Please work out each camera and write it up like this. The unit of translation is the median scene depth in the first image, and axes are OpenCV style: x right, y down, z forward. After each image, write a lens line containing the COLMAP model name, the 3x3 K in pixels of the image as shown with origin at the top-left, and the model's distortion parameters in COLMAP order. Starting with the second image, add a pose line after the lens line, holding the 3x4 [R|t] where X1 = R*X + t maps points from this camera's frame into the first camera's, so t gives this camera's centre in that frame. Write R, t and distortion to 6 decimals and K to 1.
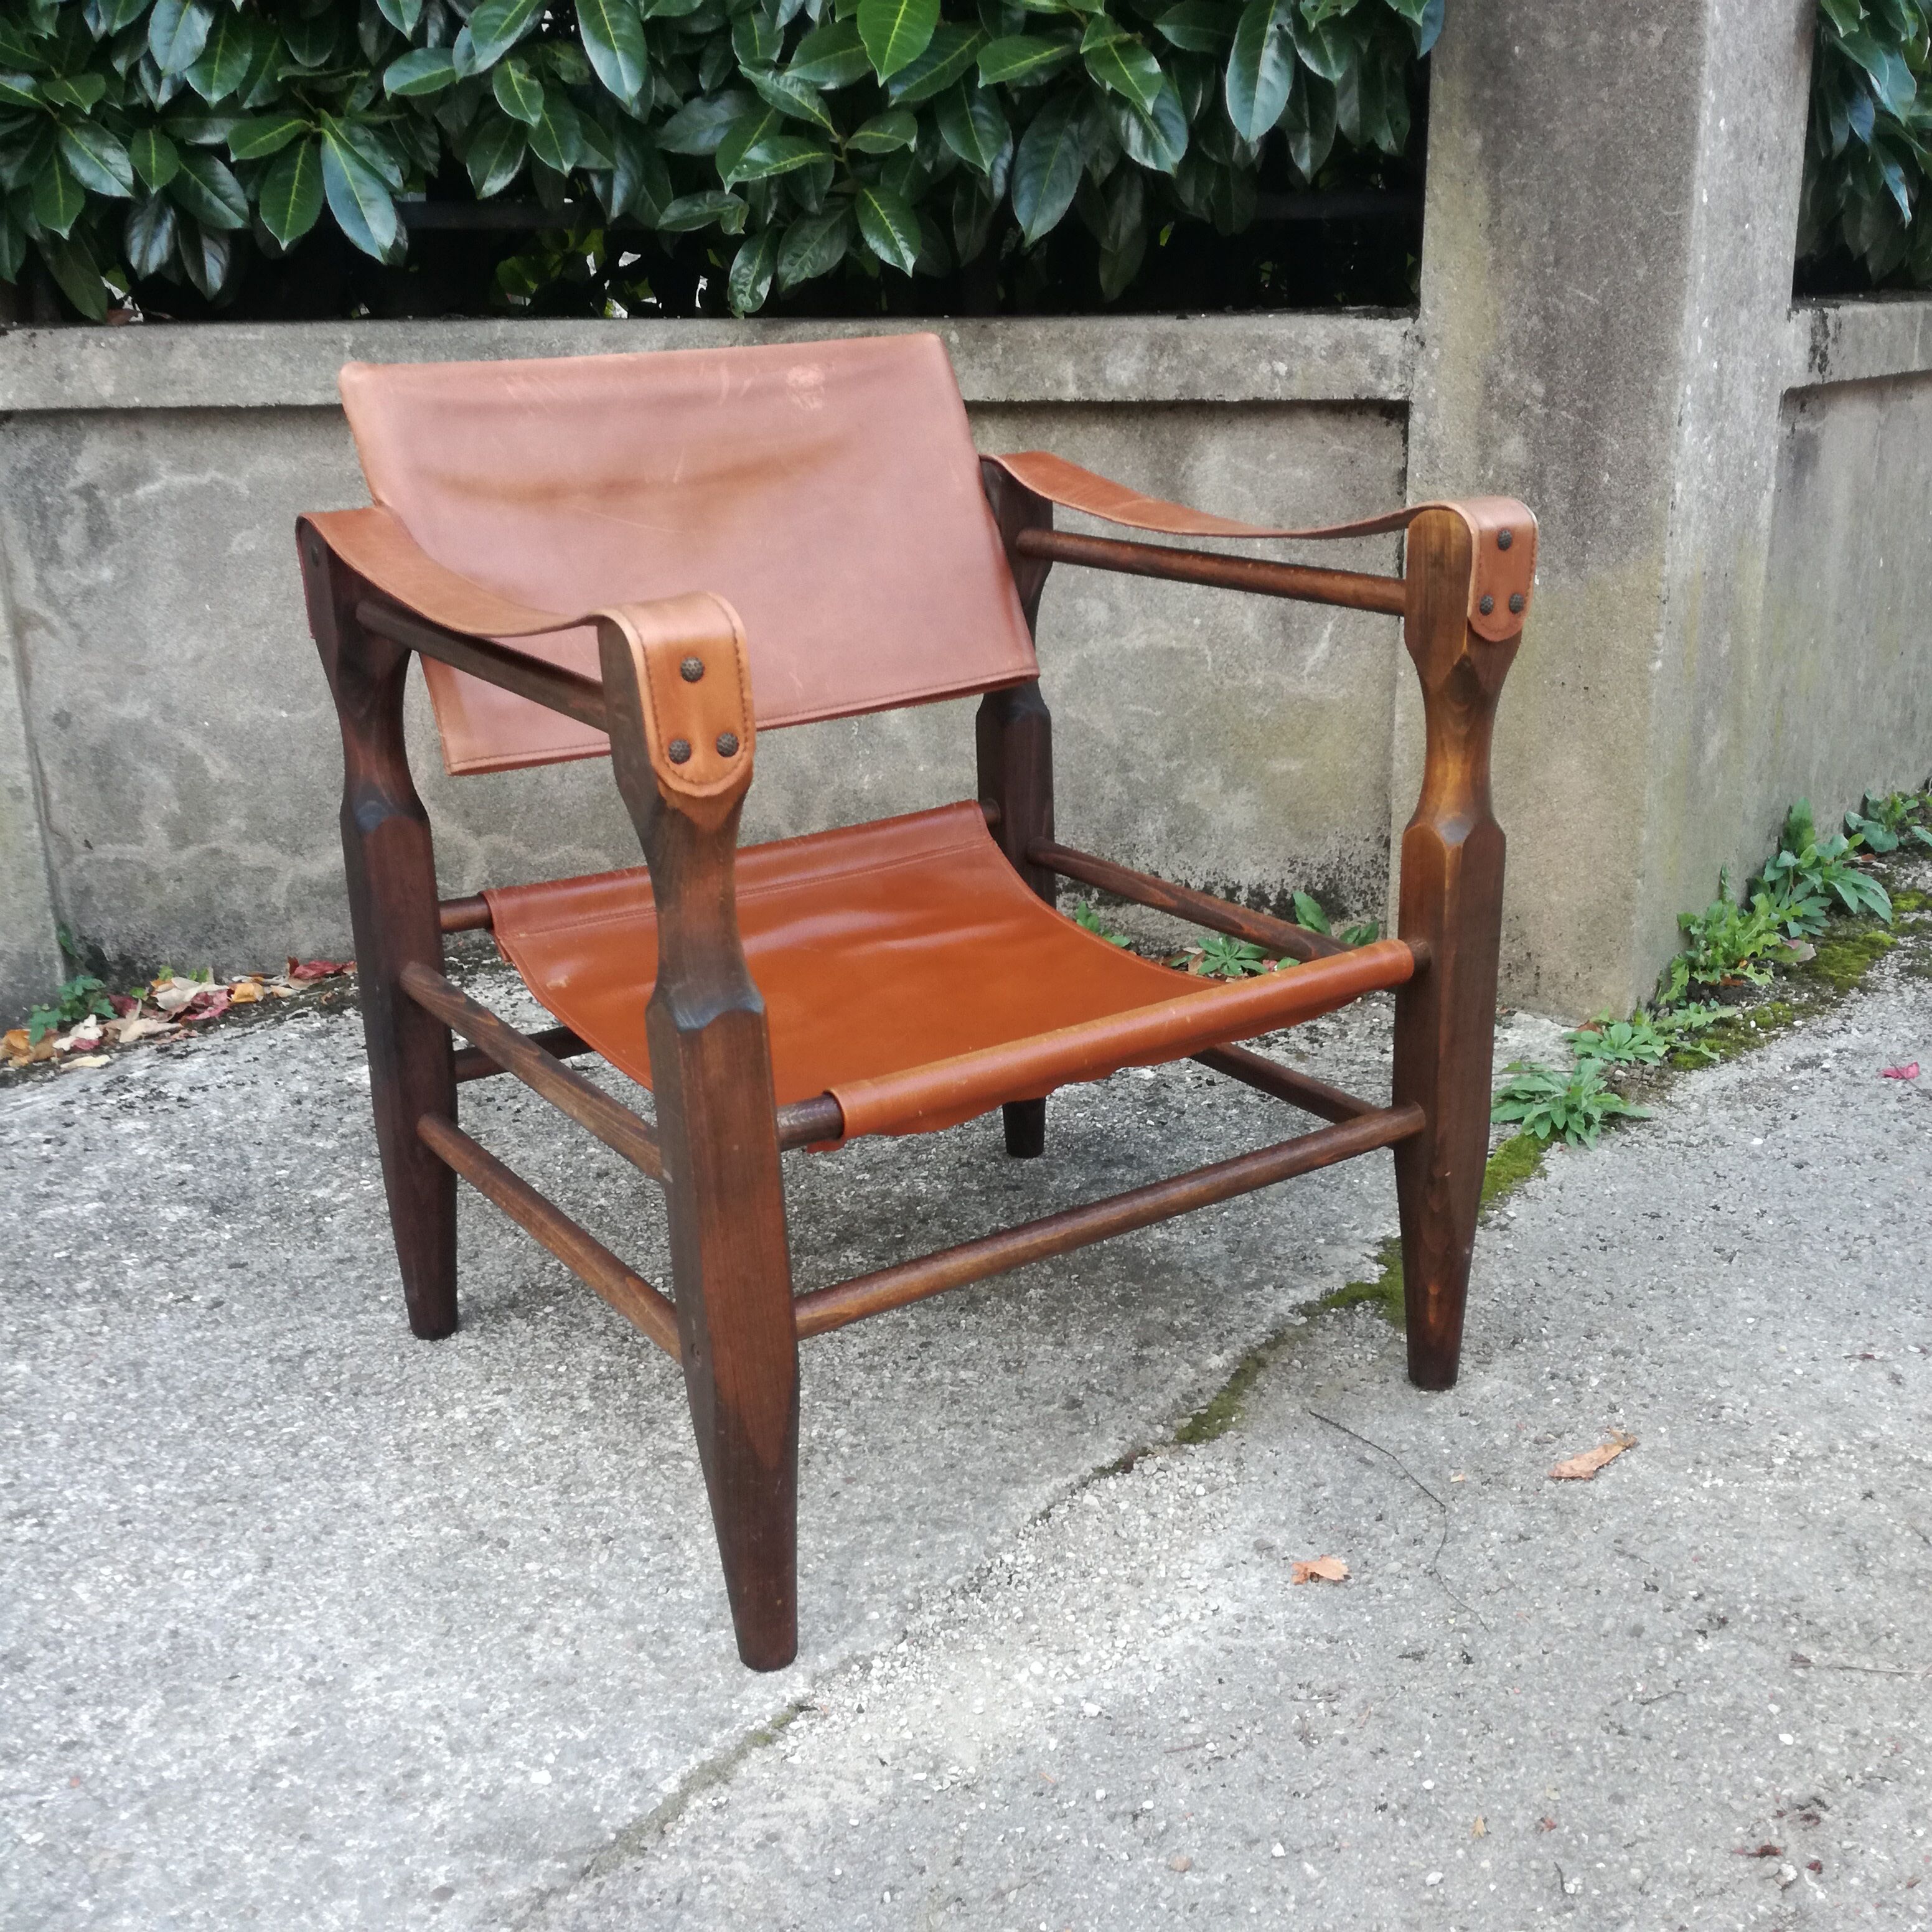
lens RADIAL K [[2104.2, 0, 1005.3], [0, 2104.2, 980.8], [0, 0, 1]] dist [0.129851, -0.286019]
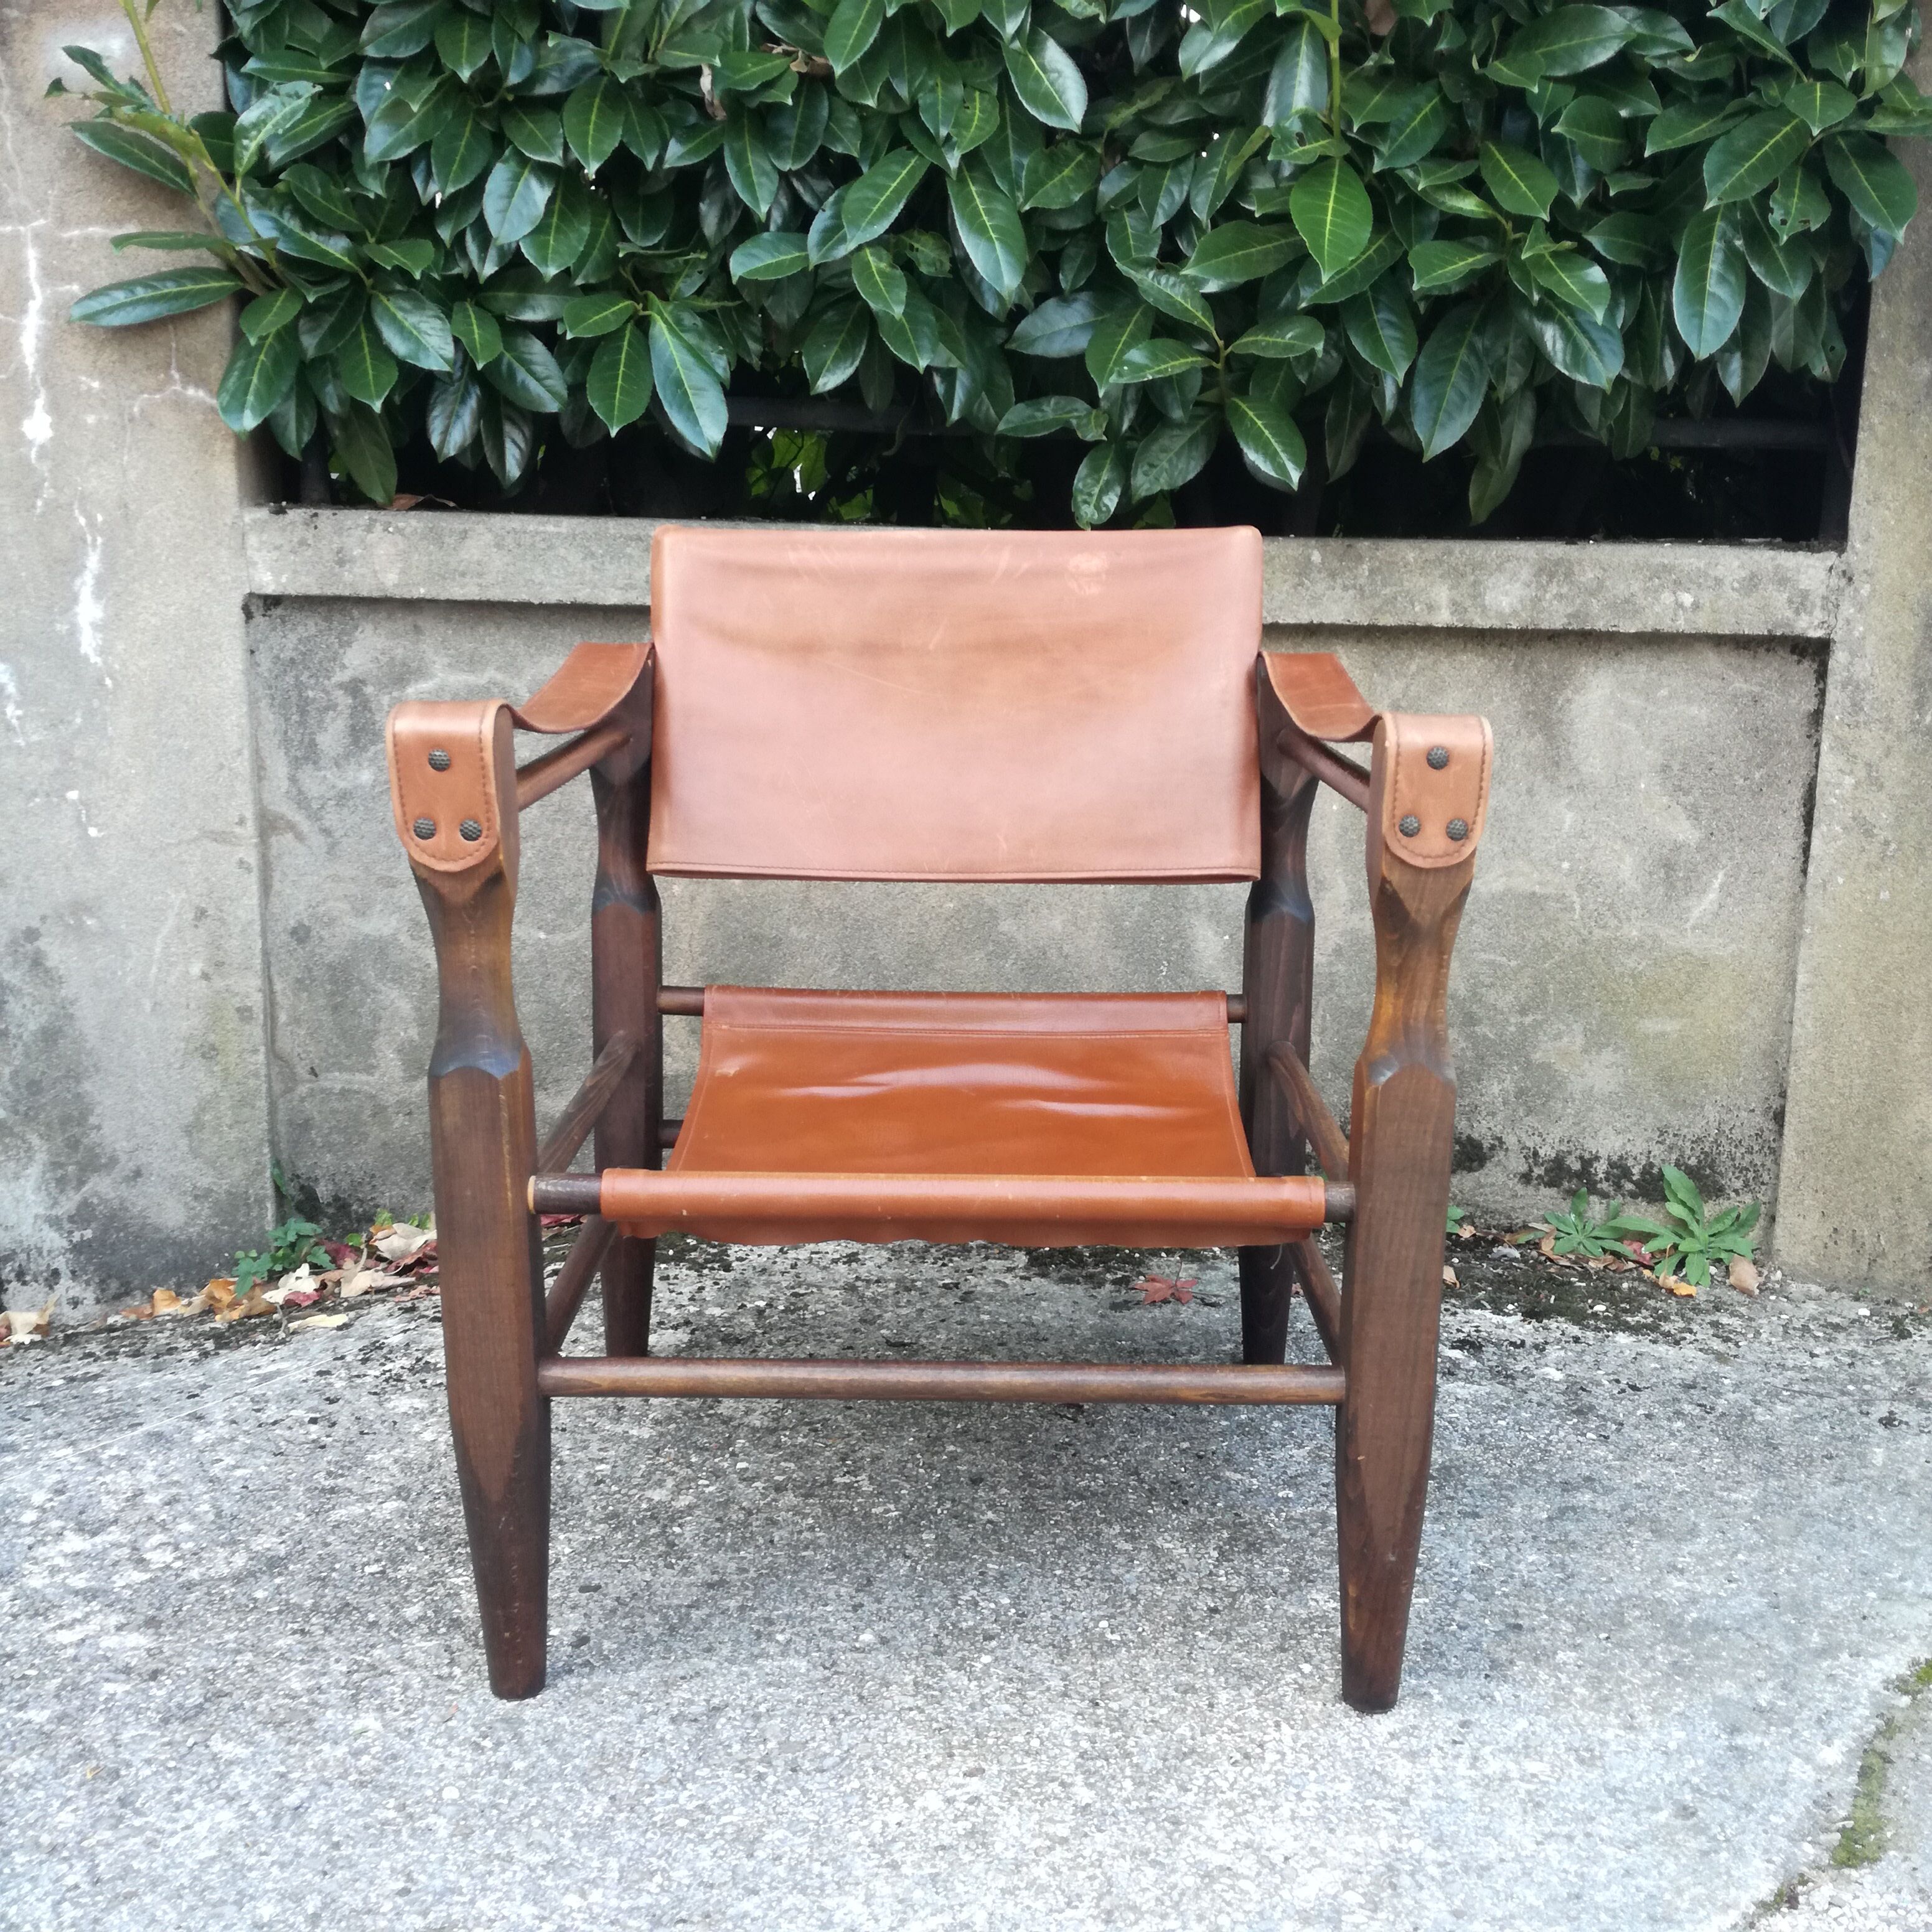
lens RADIAL K [[2104.2, 0, 1005.3], [0, 2104.2, 980.8], [0, 0, 1]] dist [0.129851, -0.286019]
pose [[0.999082, 0.032495, 0.027923, -0.187821], [-0.029271, 0.993611, -0.108995, -0.014787], [-0.031287, 0.108077, 0.993650, 0.110962]]
